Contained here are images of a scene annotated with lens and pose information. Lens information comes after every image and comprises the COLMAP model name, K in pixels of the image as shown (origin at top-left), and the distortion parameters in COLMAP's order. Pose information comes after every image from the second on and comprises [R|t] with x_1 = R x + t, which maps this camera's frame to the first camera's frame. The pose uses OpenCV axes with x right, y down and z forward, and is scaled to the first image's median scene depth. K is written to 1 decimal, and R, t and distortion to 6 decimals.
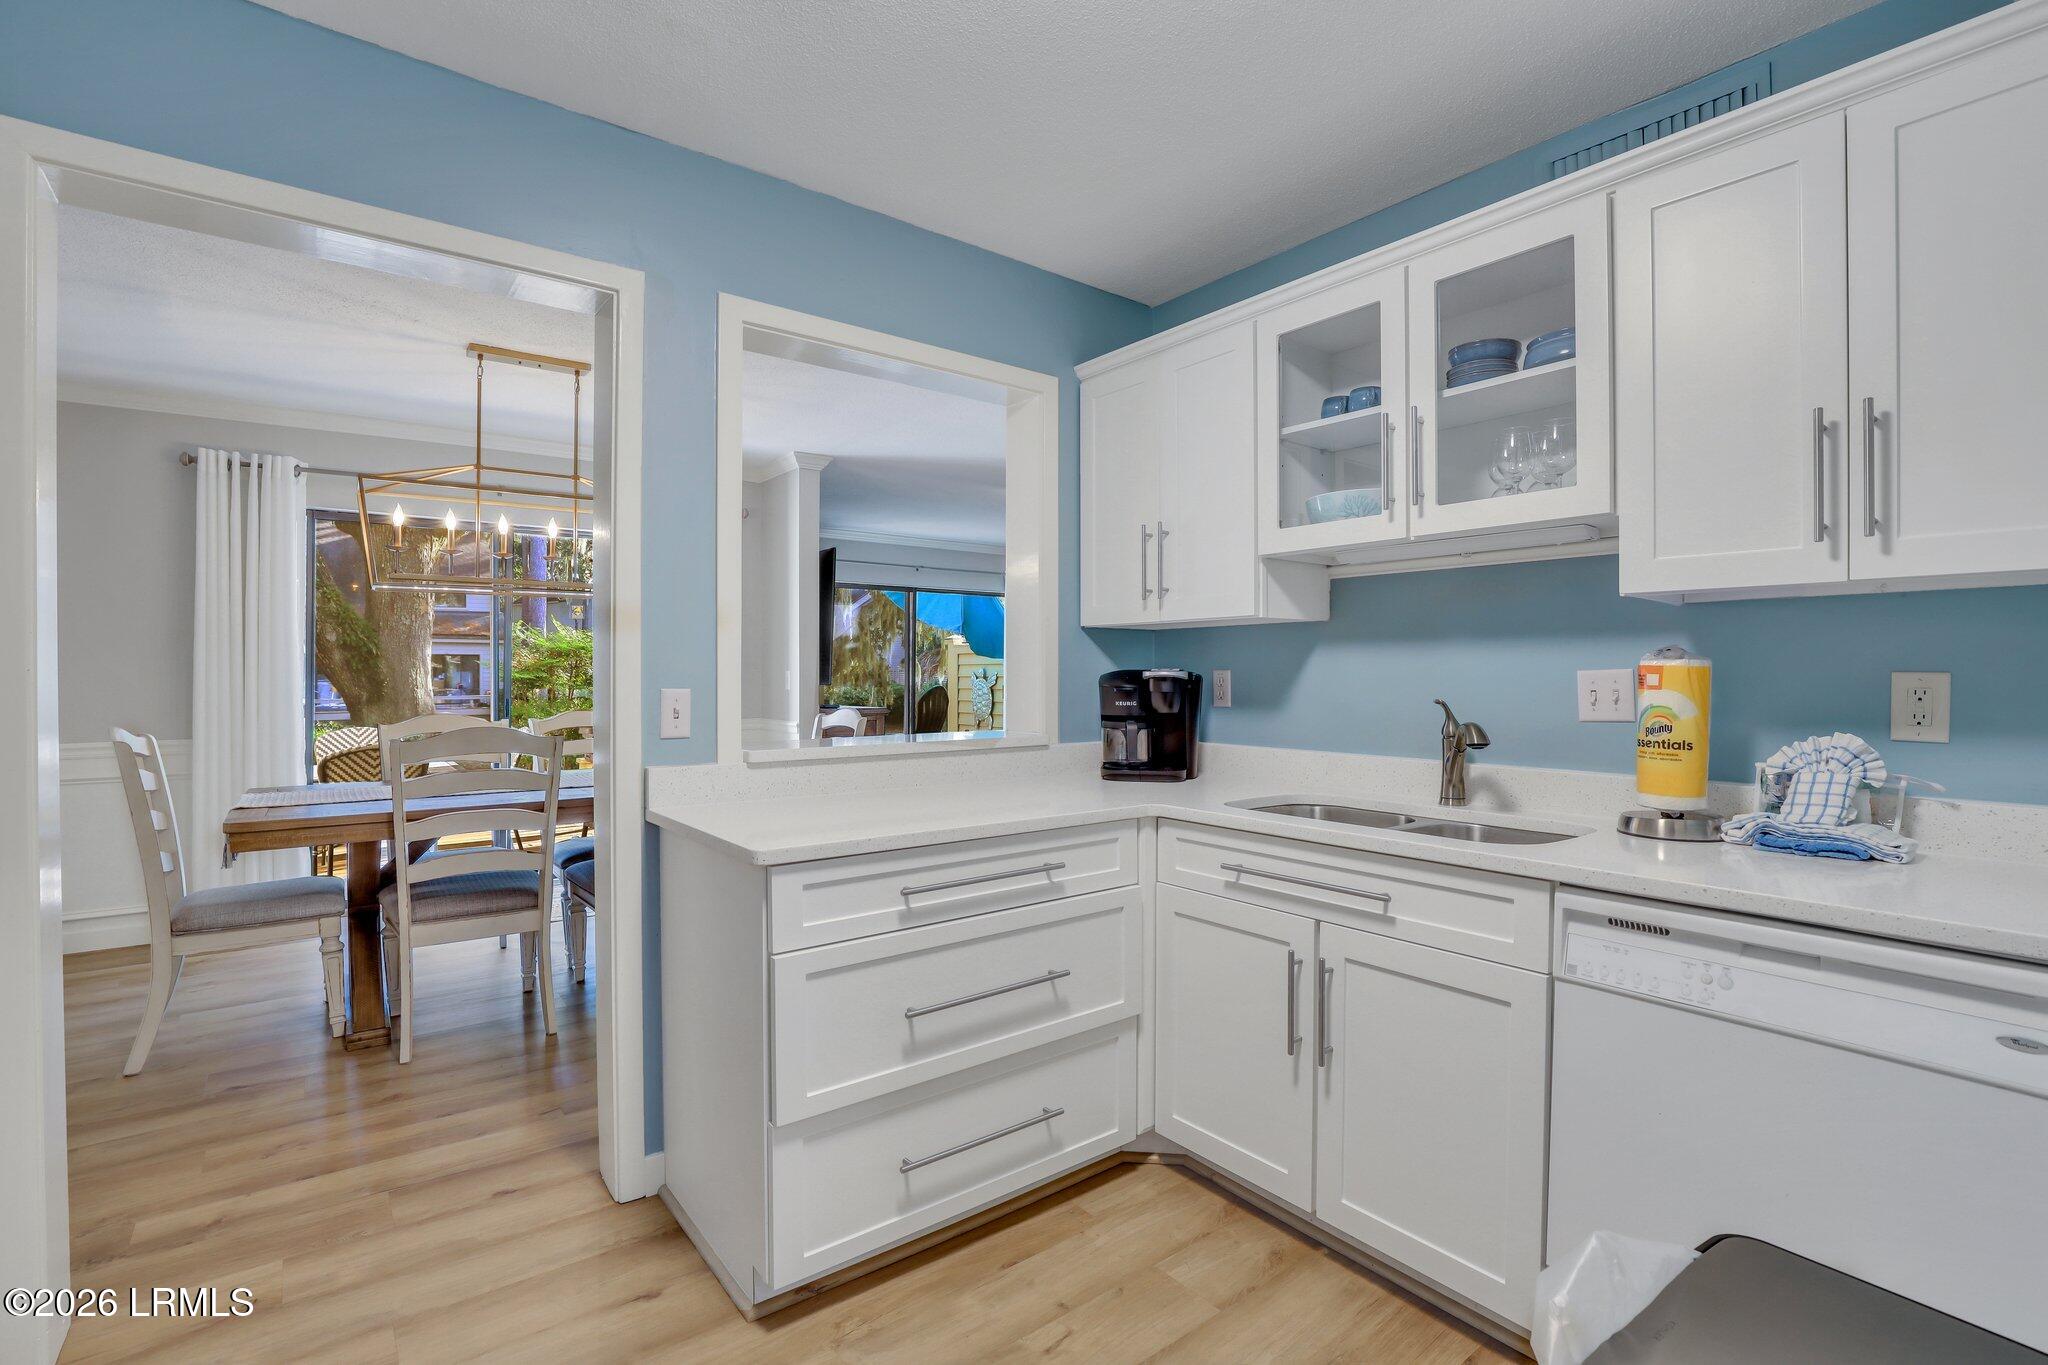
lens RADIAL K [[938.8, 0, 1032.8], [0, 938.8, 677.0], [0, 0, 1]] dist [-0.019950, 0.000139]
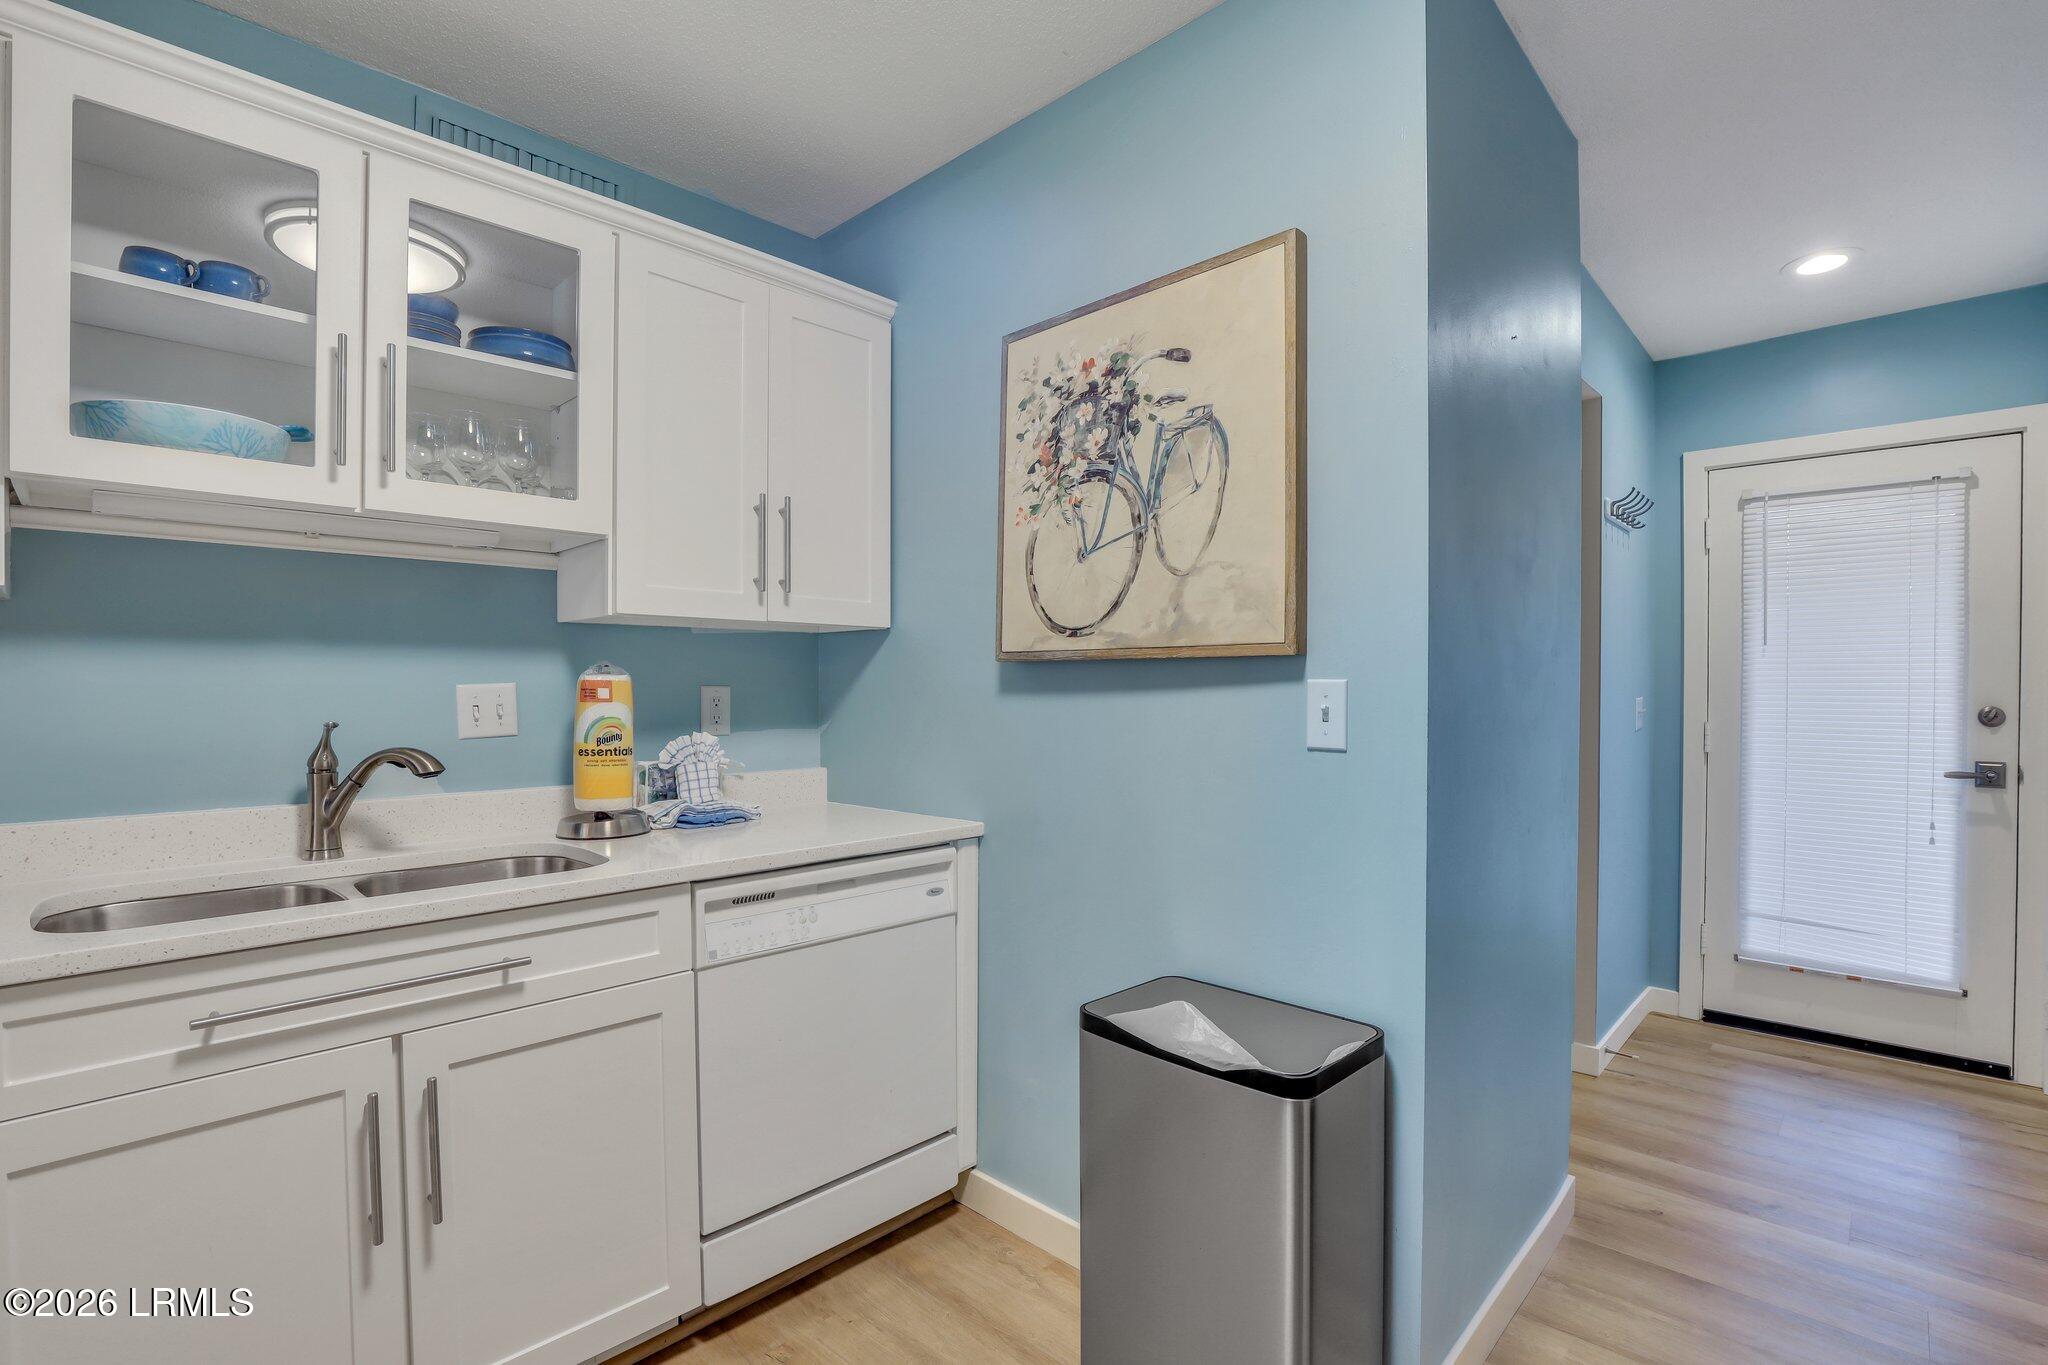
lens RADIAL K [[961.8, 0, 1022.5], [0, 961.8, 684.3], [0, 0, 1]] dist [-0.002650, -0.000194]
pose [[-0.121177, 0.001464, 0.992630, -0.503042], [0.005826, 0.999983, -0.000764, -0.003755], [-0.992614, 0.005691, -0.121184, 0.647926]]
